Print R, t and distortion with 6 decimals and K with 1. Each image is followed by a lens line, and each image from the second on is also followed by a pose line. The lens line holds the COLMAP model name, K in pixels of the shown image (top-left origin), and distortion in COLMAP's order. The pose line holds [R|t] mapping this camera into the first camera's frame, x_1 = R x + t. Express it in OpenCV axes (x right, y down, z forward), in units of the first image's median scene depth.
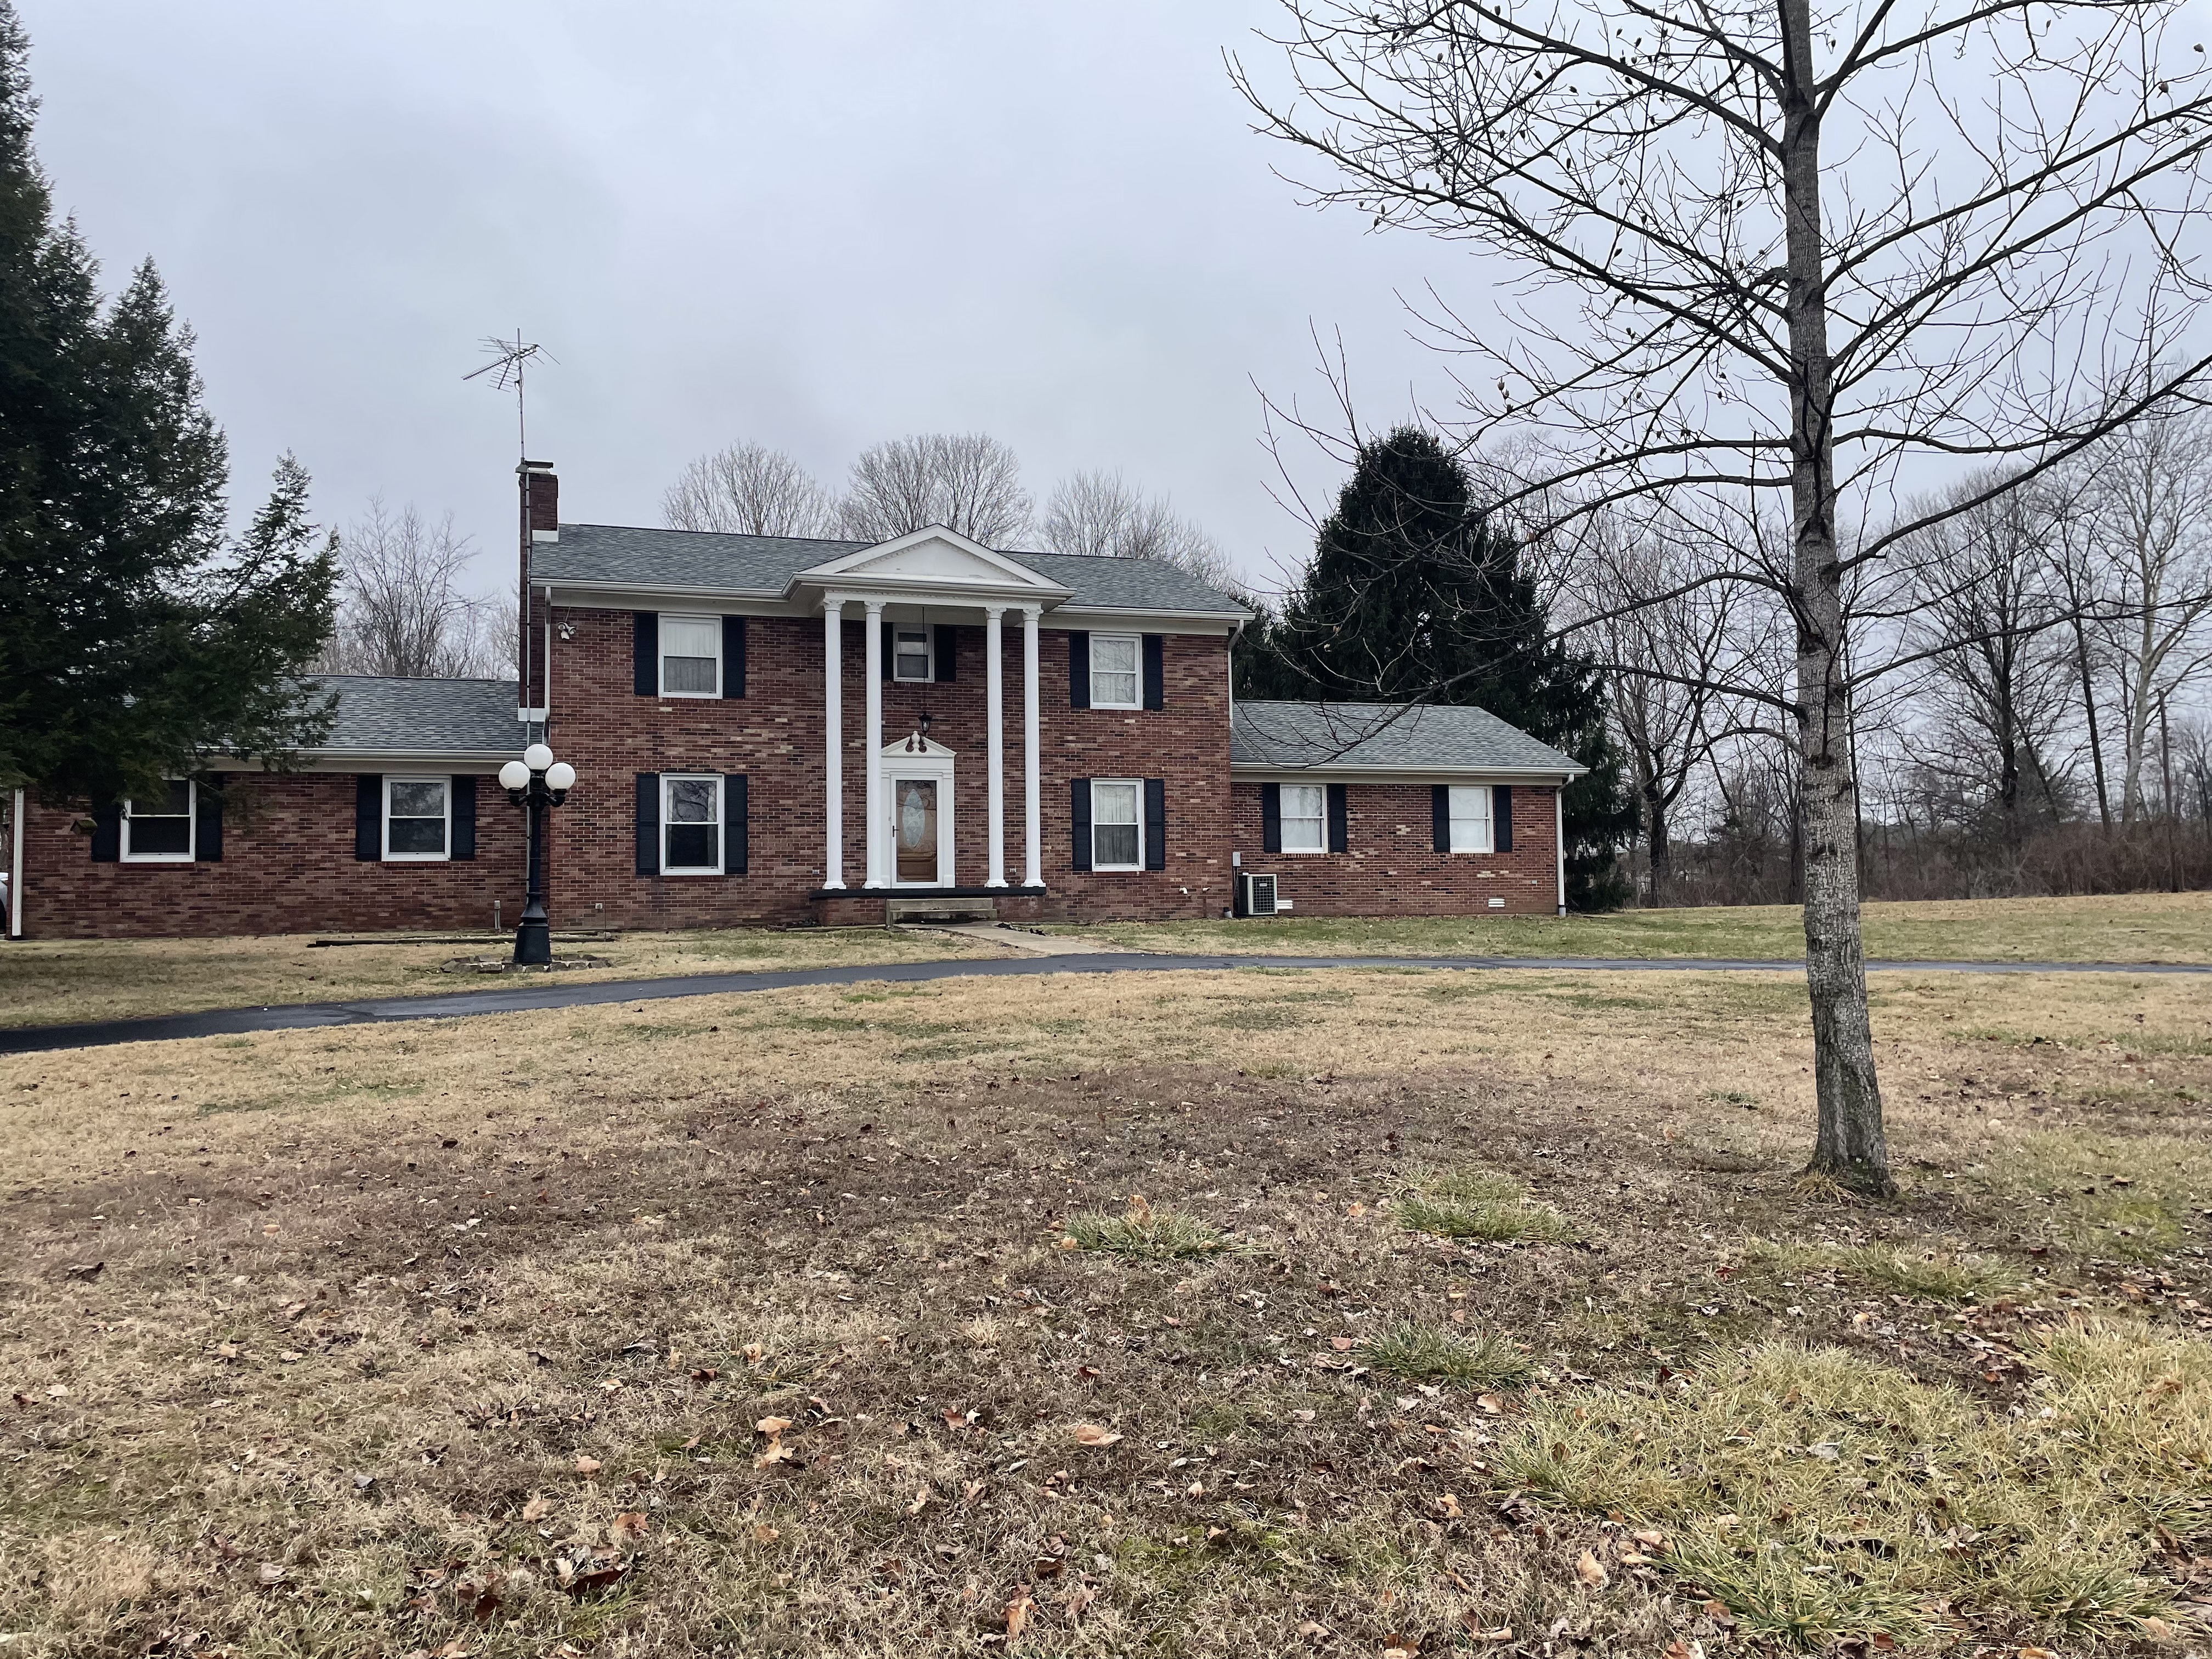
lens RADIAL K [[1722.2, 0, 1135.5], [0, 1722.2, 812.8], [0, 0, 1]] dist [0.070780, -0.075235]
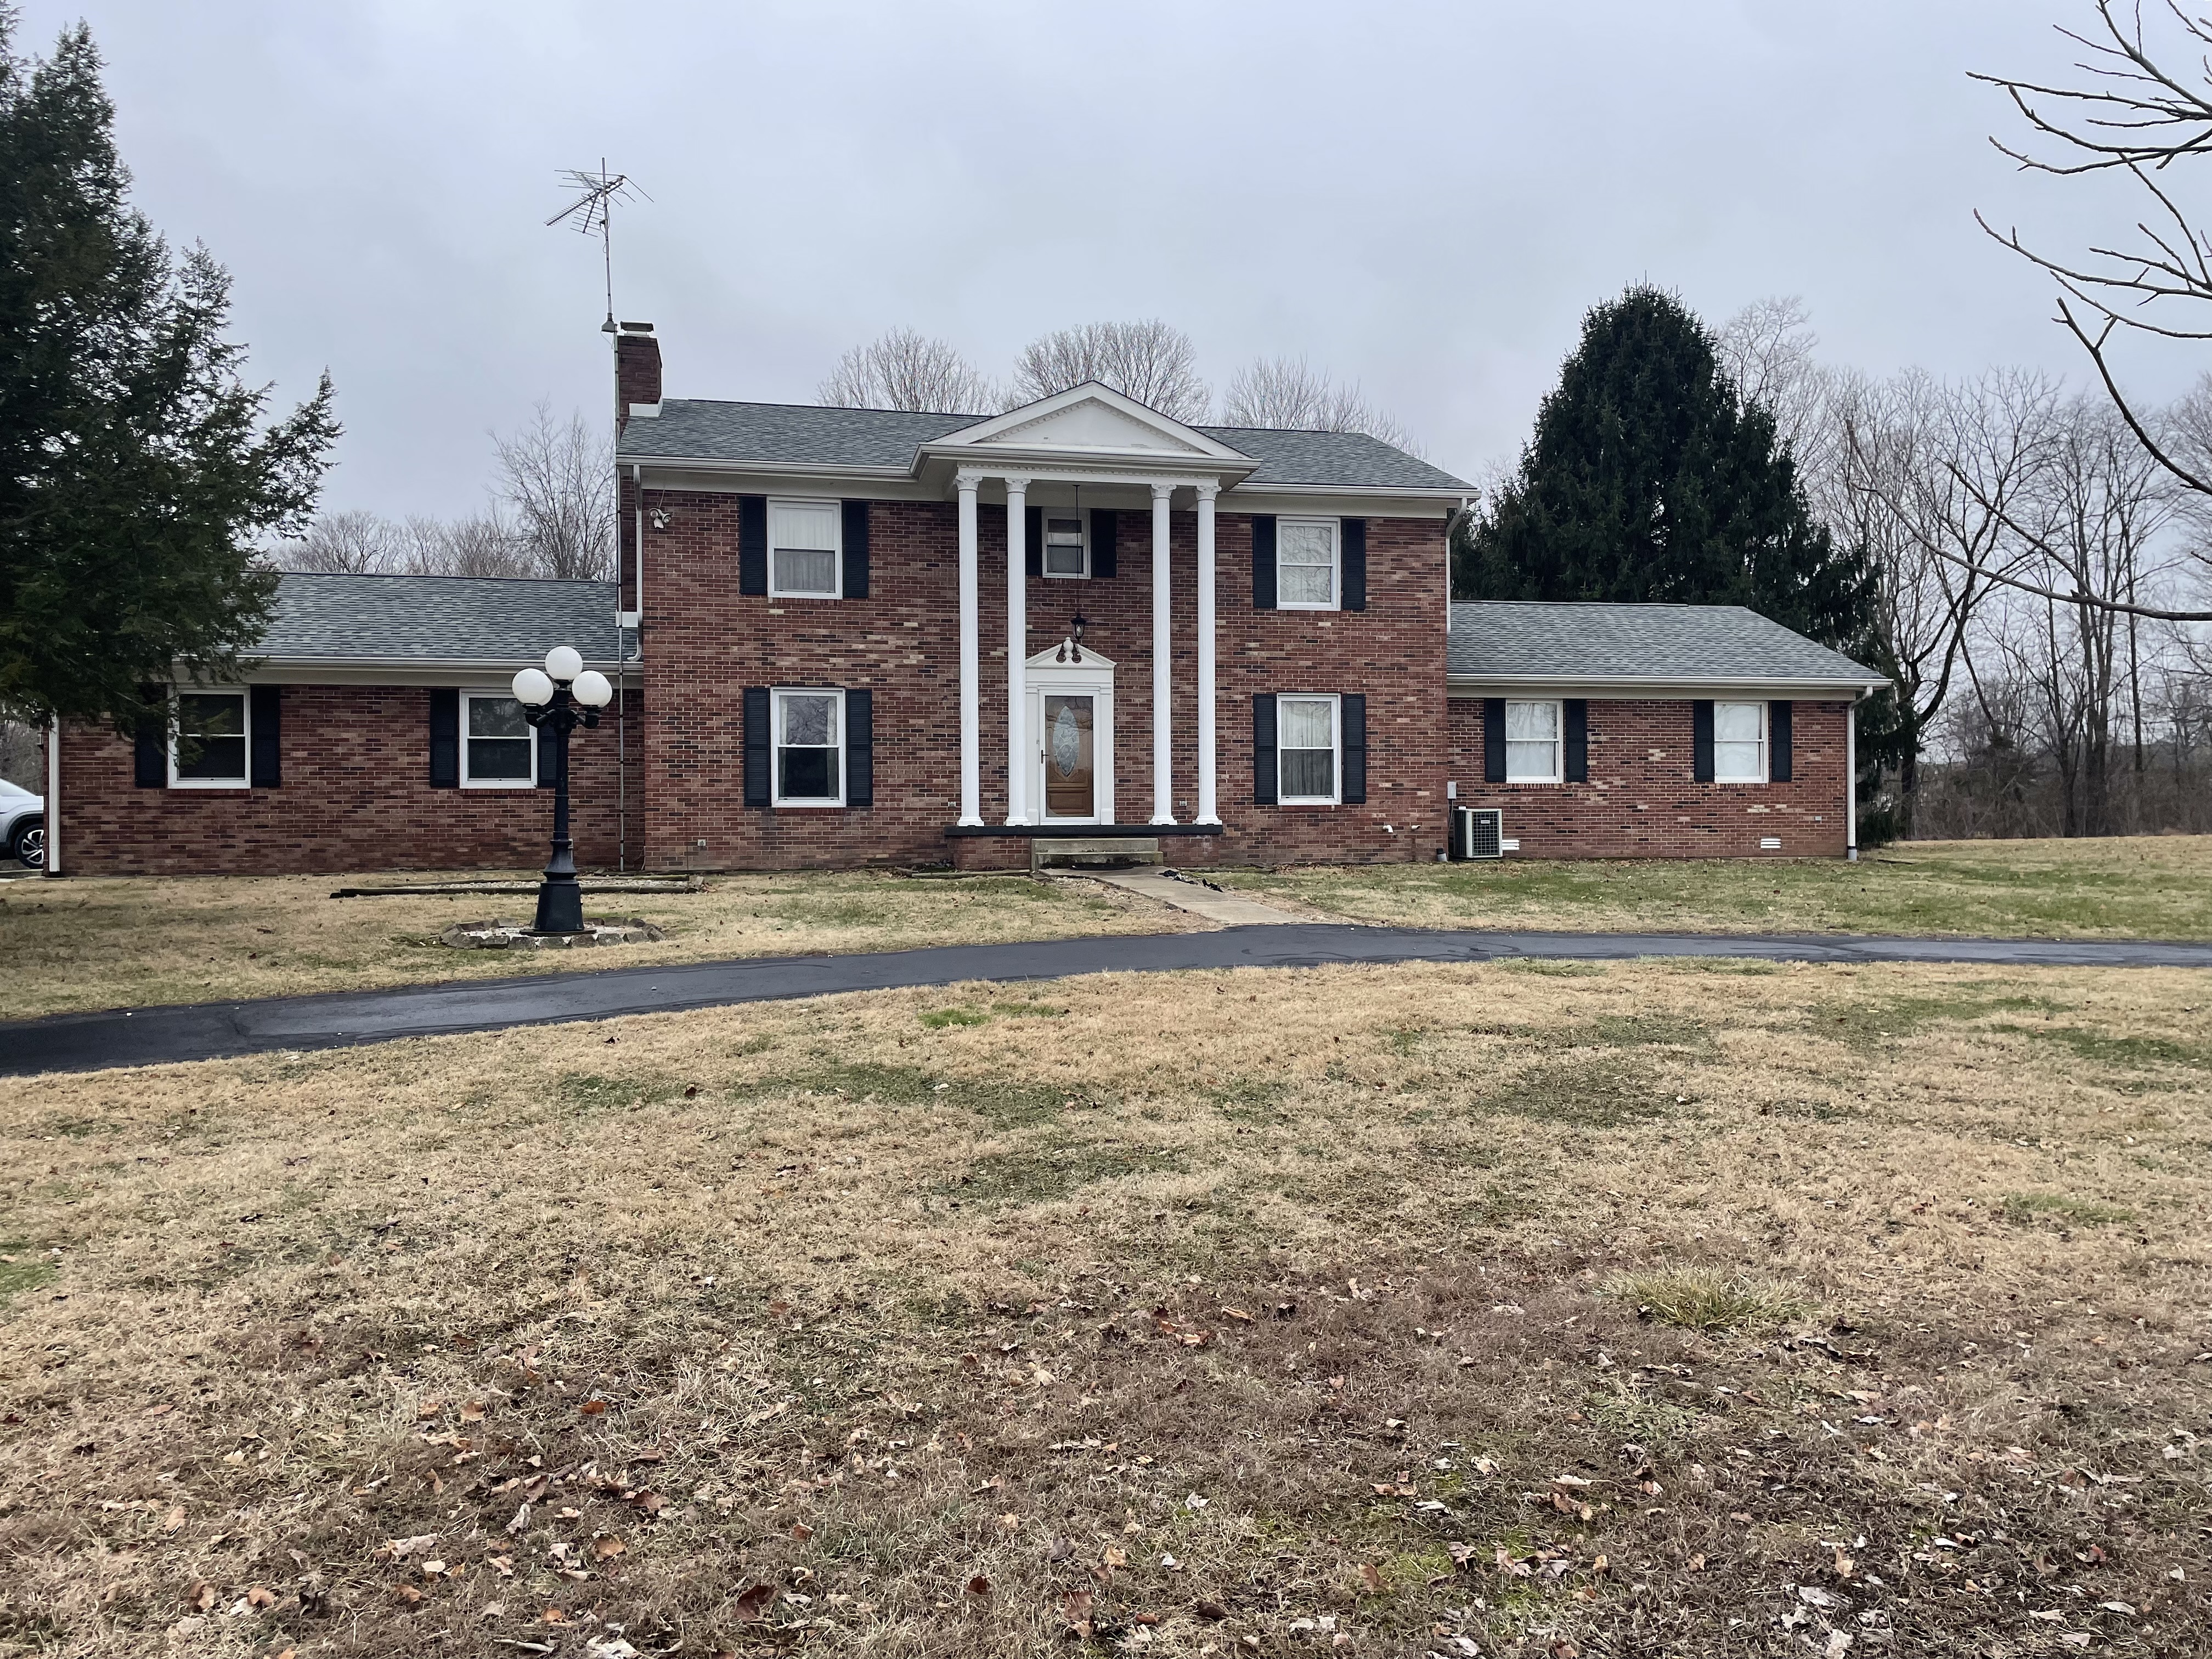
lens RADIAL K [[1722.2, 0, 1117.8], [0, 1722.2, 841.2], [0, 0, 1]] dist [0.070780, -0.075235]
pose [[0.993732, 0.008671, -0.111451, -0.011146], [-0.001530, 0.997949, 0.064002, -0.002365], [0.111777, -0.063430, 0.991707, 0.199833]]
